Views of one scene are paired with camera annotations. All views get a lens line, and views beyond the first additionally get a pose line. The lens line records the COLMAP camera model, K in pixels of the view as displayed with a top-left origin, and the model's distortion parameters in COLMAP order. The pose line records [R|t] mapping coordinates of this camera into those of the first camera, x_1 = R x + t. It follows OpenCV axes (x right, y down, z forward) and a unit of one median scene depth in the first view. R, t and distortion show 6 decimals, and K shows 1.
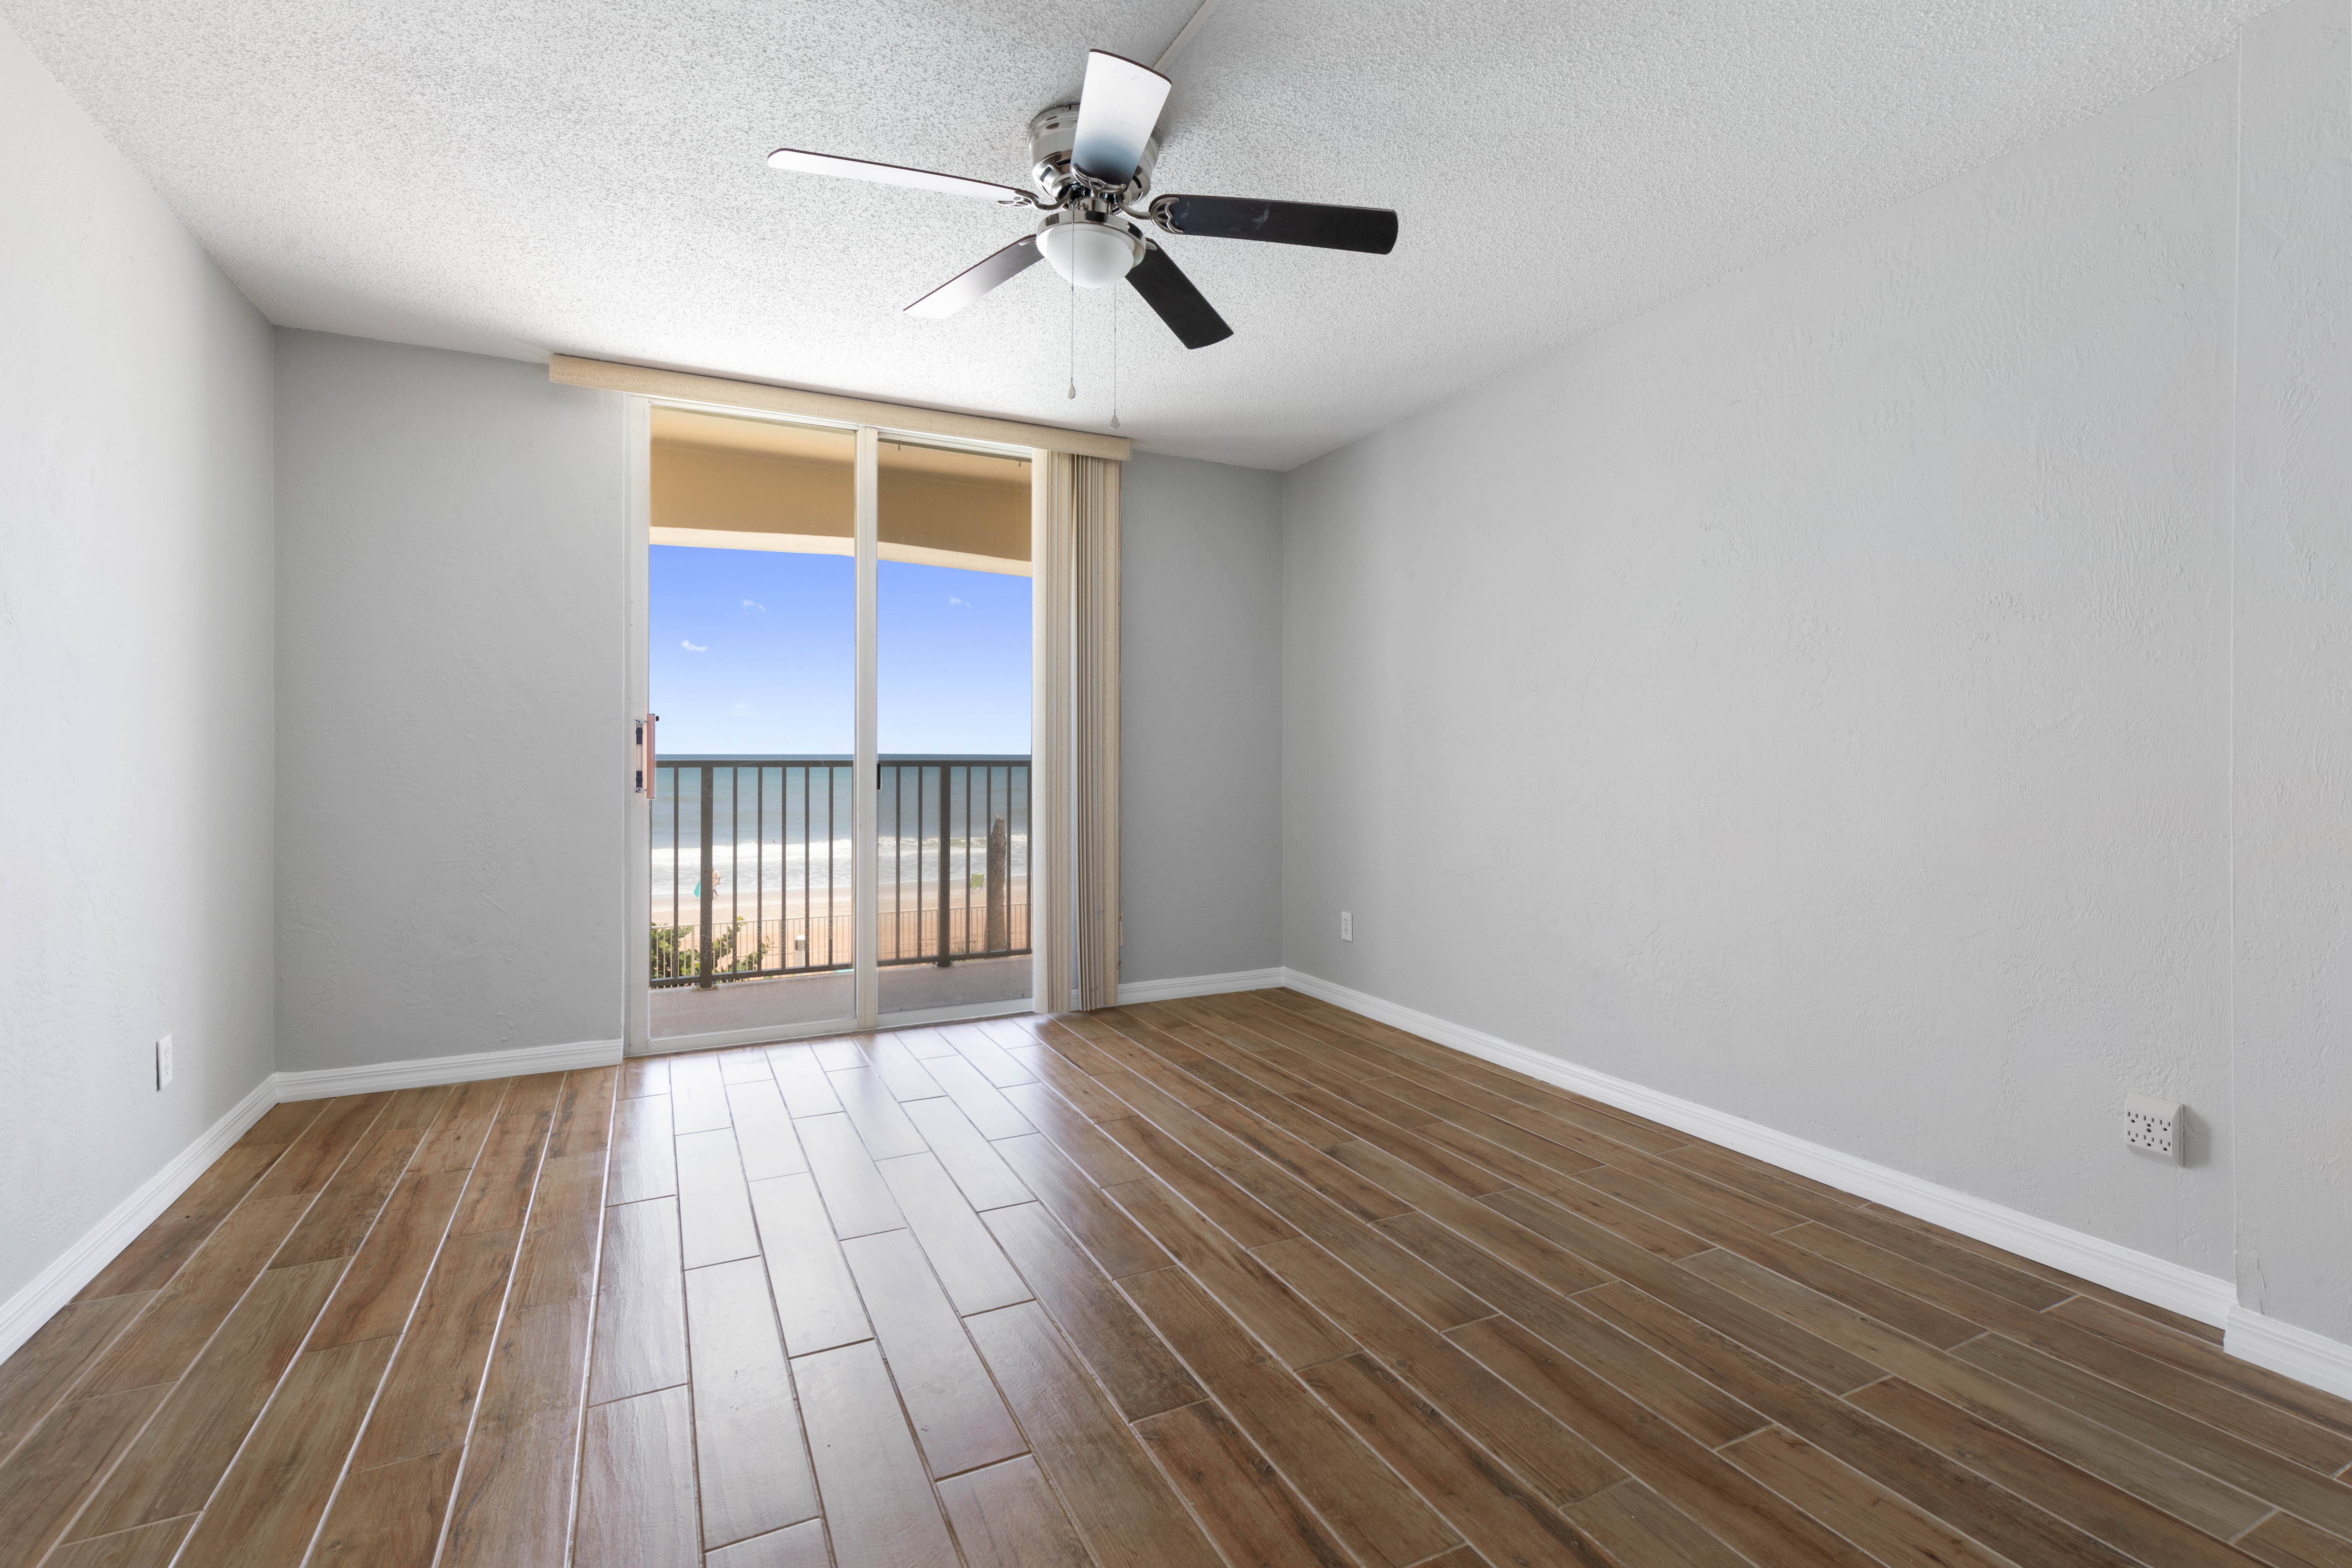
lens RADIAL K [[1069.1, 0, 1192.6], [0, 1069.1, 773.5], [0, 0, 1]] dist [-0.009518, 0.001062]
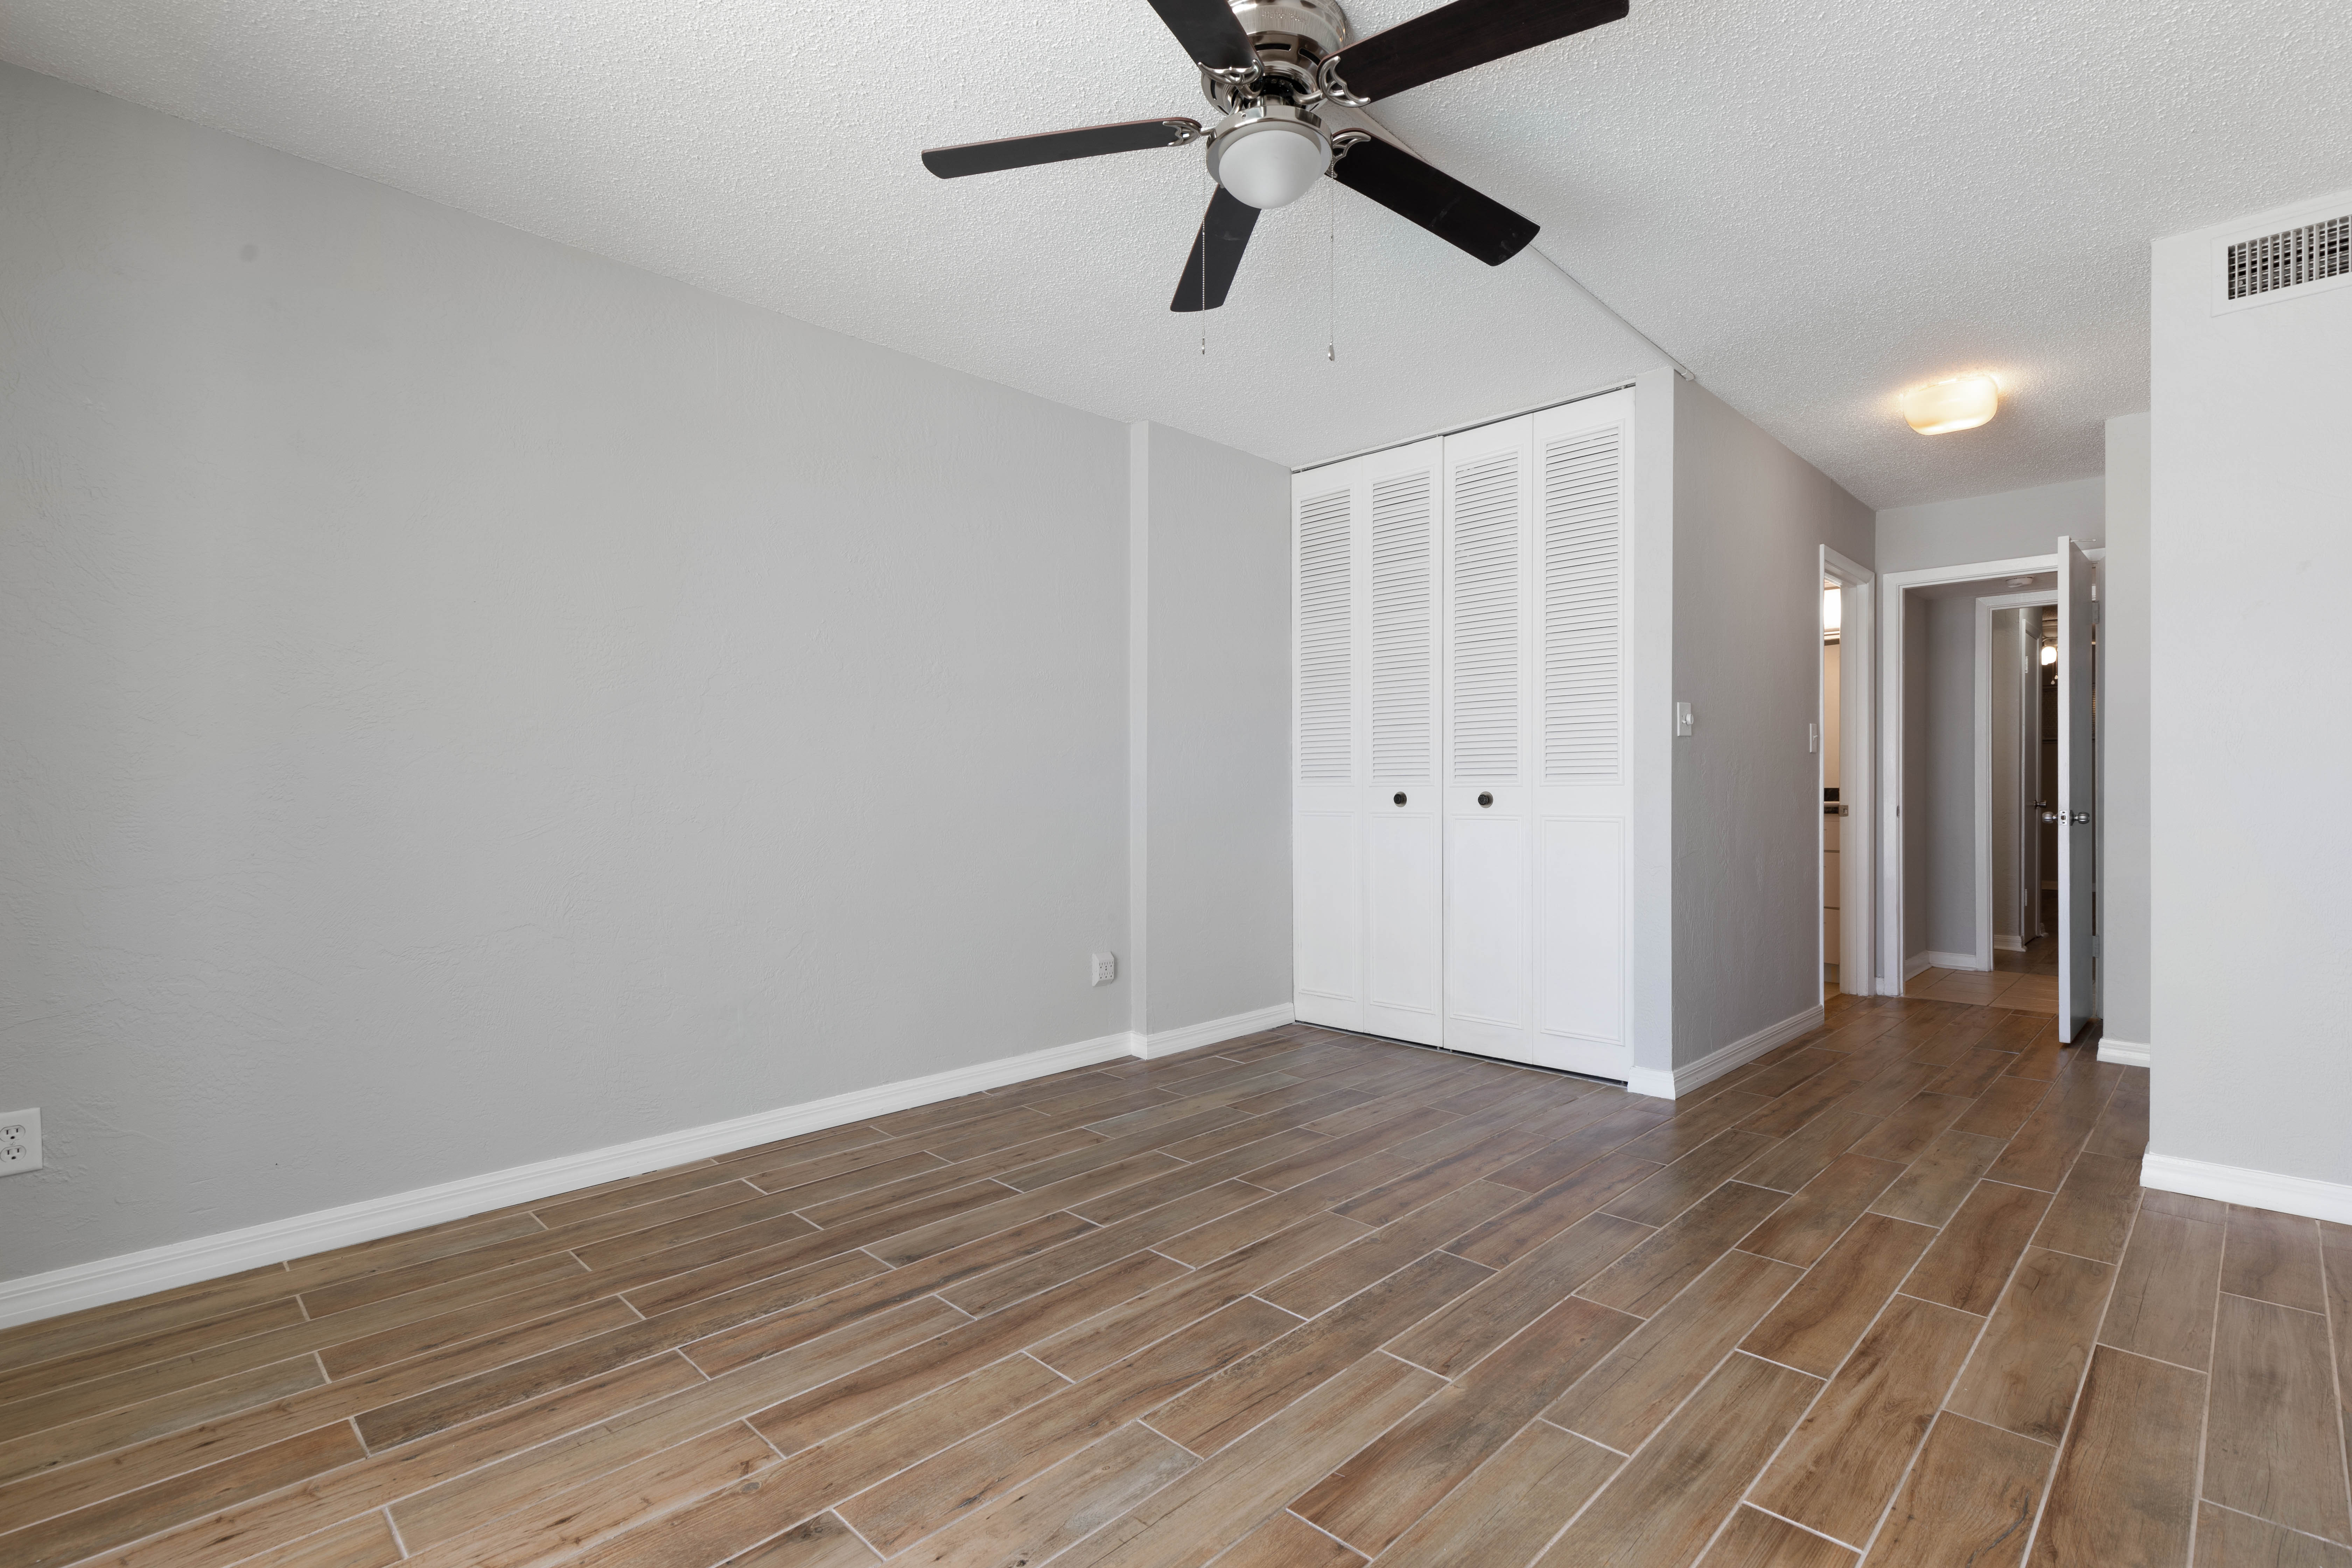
lens RADIAL K [[1069.1, 0, 1194.5], [0, 1069.1, 782.2], [0, 0, 1]] dist [-0.009518, 0.001062]
pose [[-0.301264, -0.001375, 0.953540, -0.777974], [0.023095, 0.999695, 0.008739, -0.013070], [-0.953261, 0.024655, -0.301140, 1.120575]]
